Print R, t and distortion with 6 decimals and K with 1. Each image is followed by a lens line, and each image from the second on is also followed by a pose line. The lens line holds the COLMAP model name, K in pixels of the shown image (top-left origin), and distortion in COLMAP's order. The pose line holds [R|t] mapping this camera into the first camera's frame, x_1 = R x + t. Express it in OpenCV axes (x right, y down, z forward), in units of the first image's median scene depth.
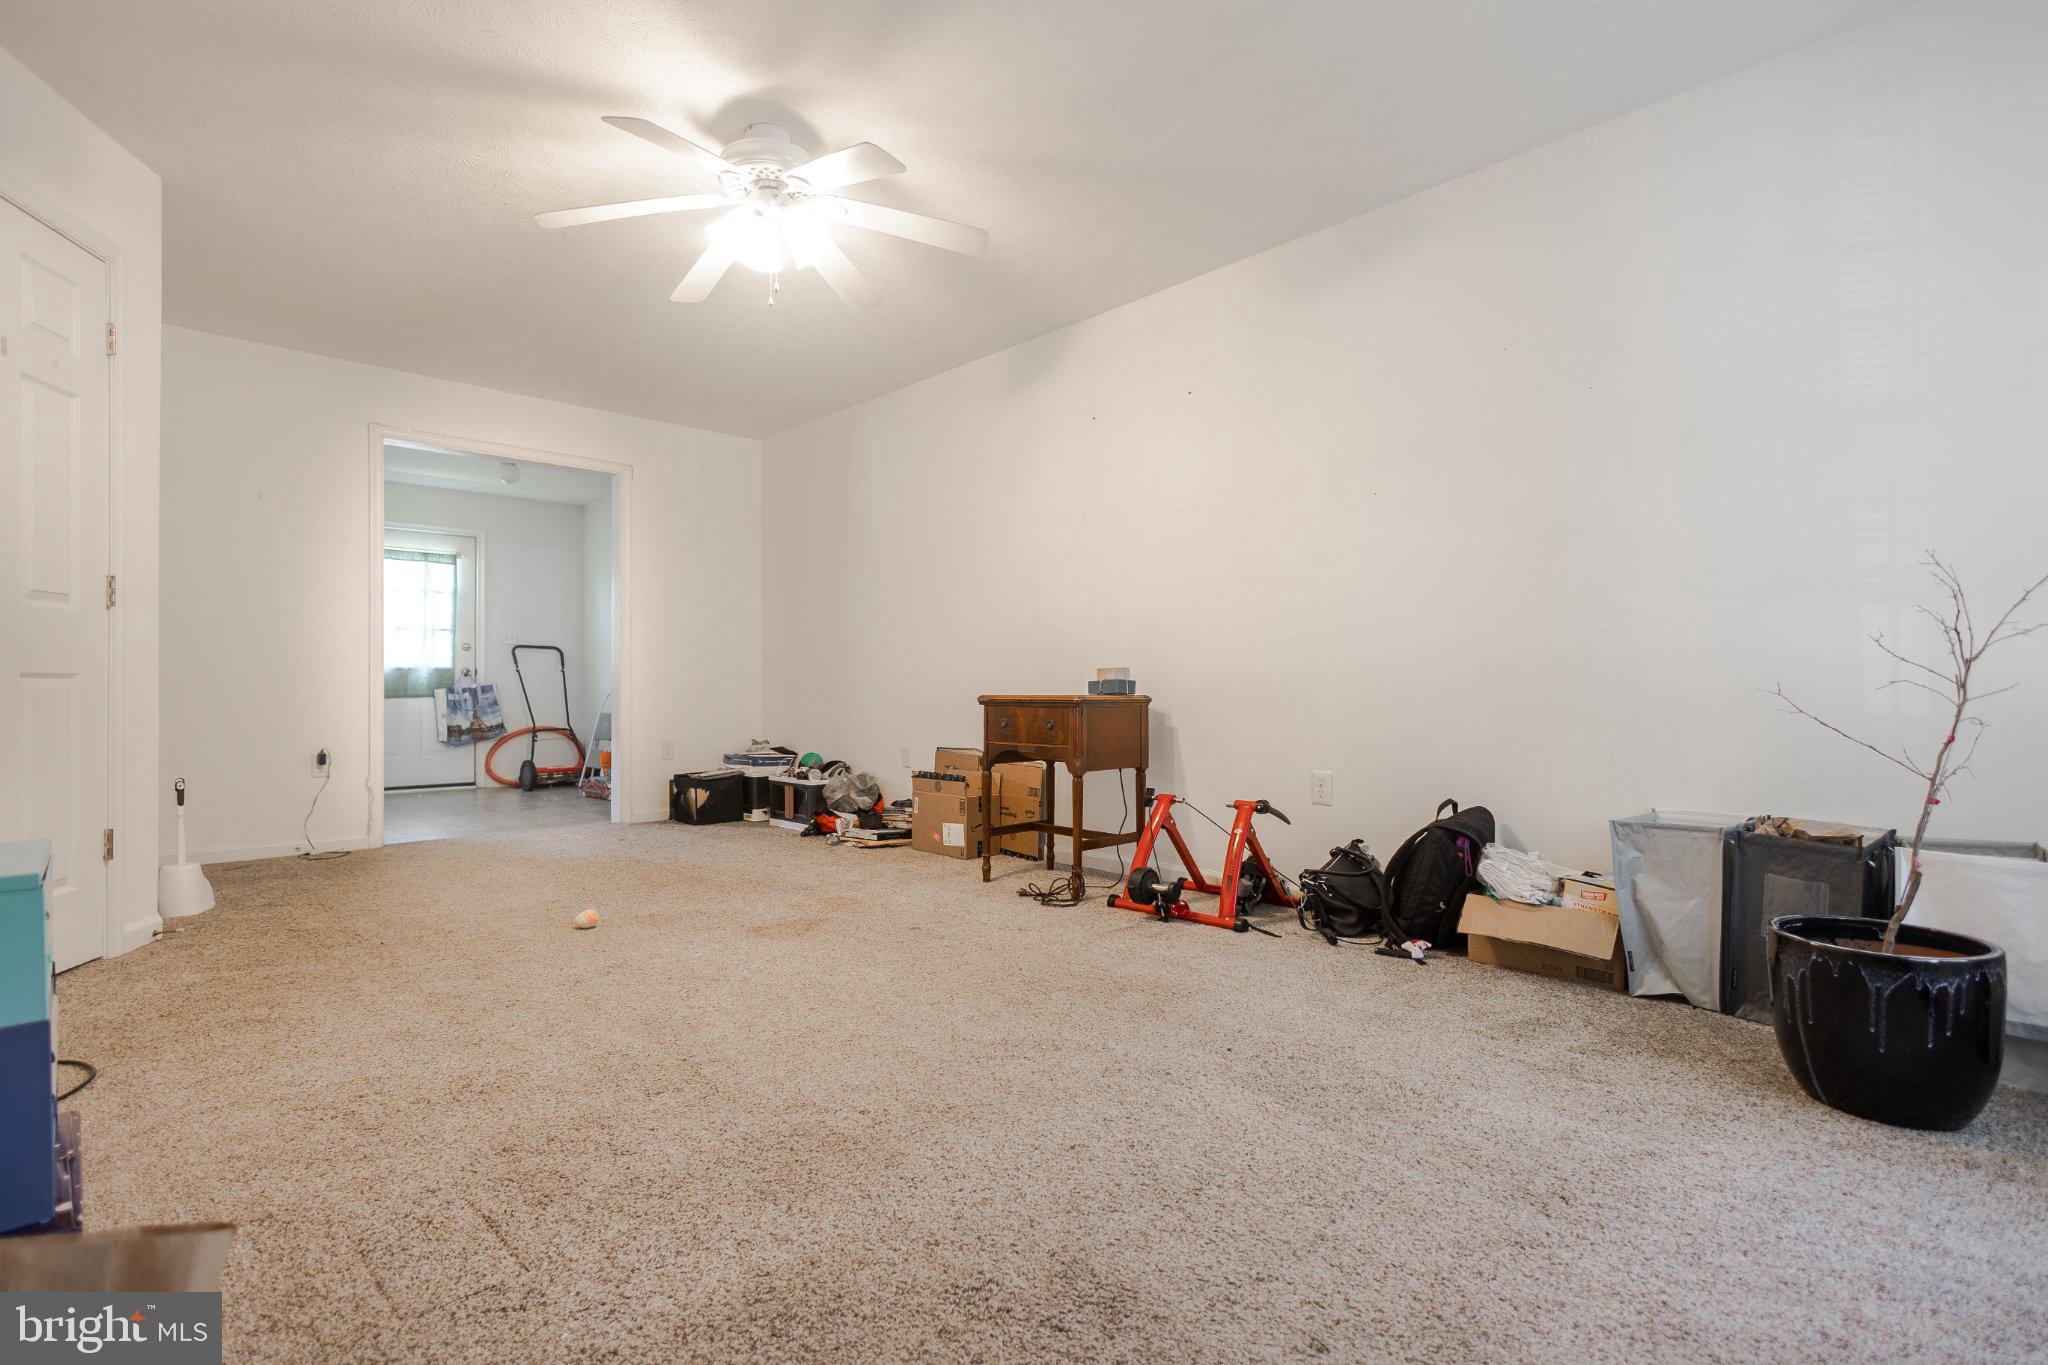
lens RADIAL K [[984.6, 0, 1026.3], [0, 984.6, 681.8], [0, 0, 1]] dist [0.015364, -0.003983]
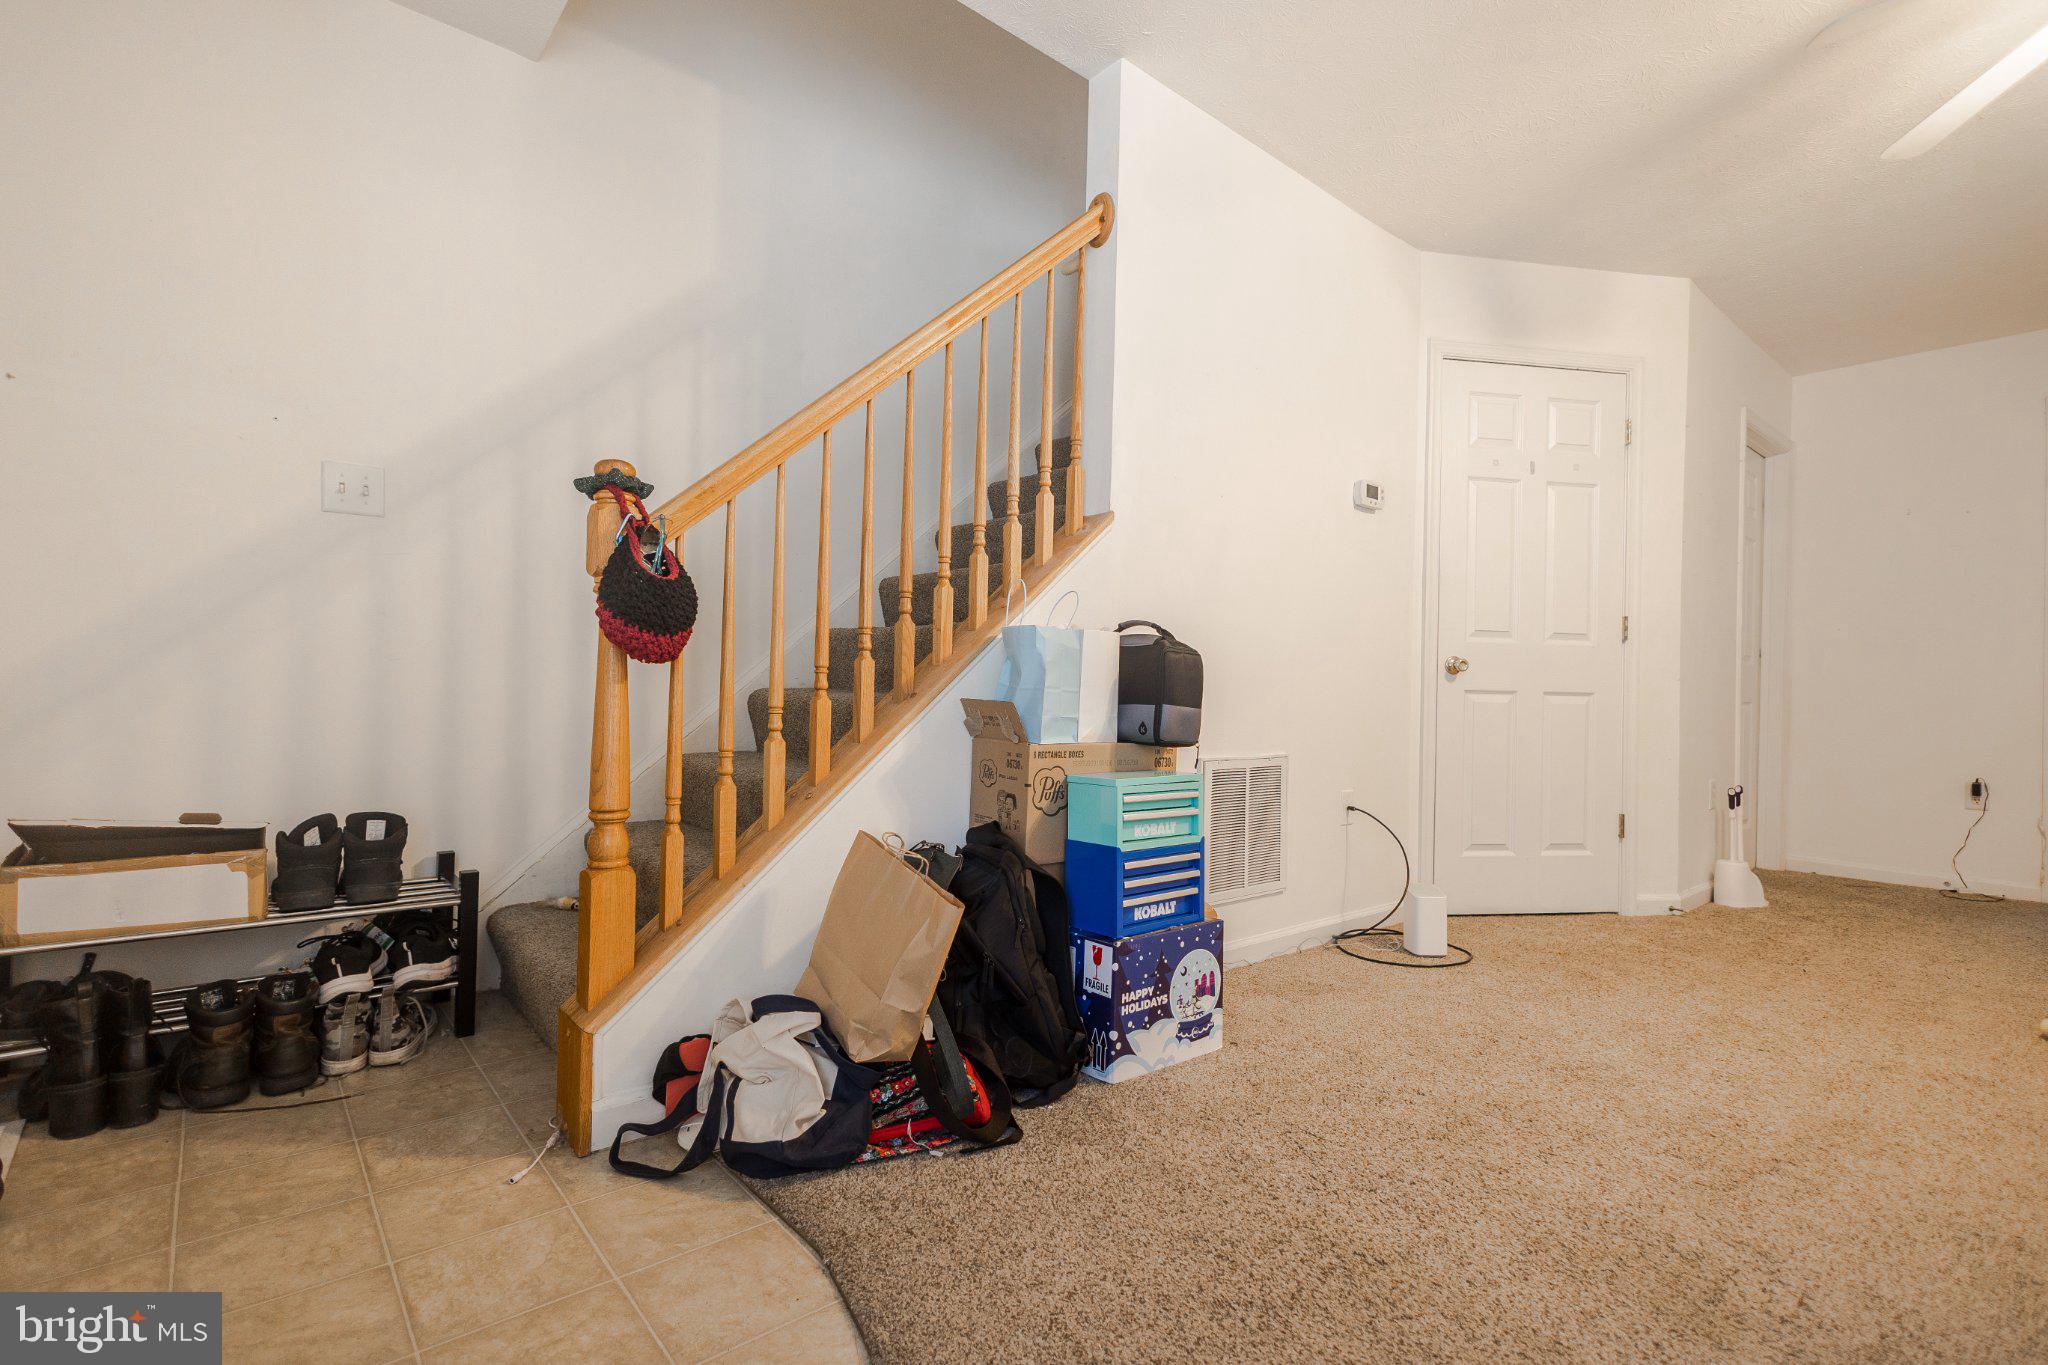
lens RADIAL K [[984.6, 0, 1025.7], [0, 984.6, 688.1], [0, 0, 1]] dist [0.015364, -0.003983]
pose [[-0.087448, -0.003811, -0.996162, 0.479084], [-0.013213, 0.999909, -0.002665, -0.000835], [0.996081, 0.012929, -0.087491, 0.395293]]
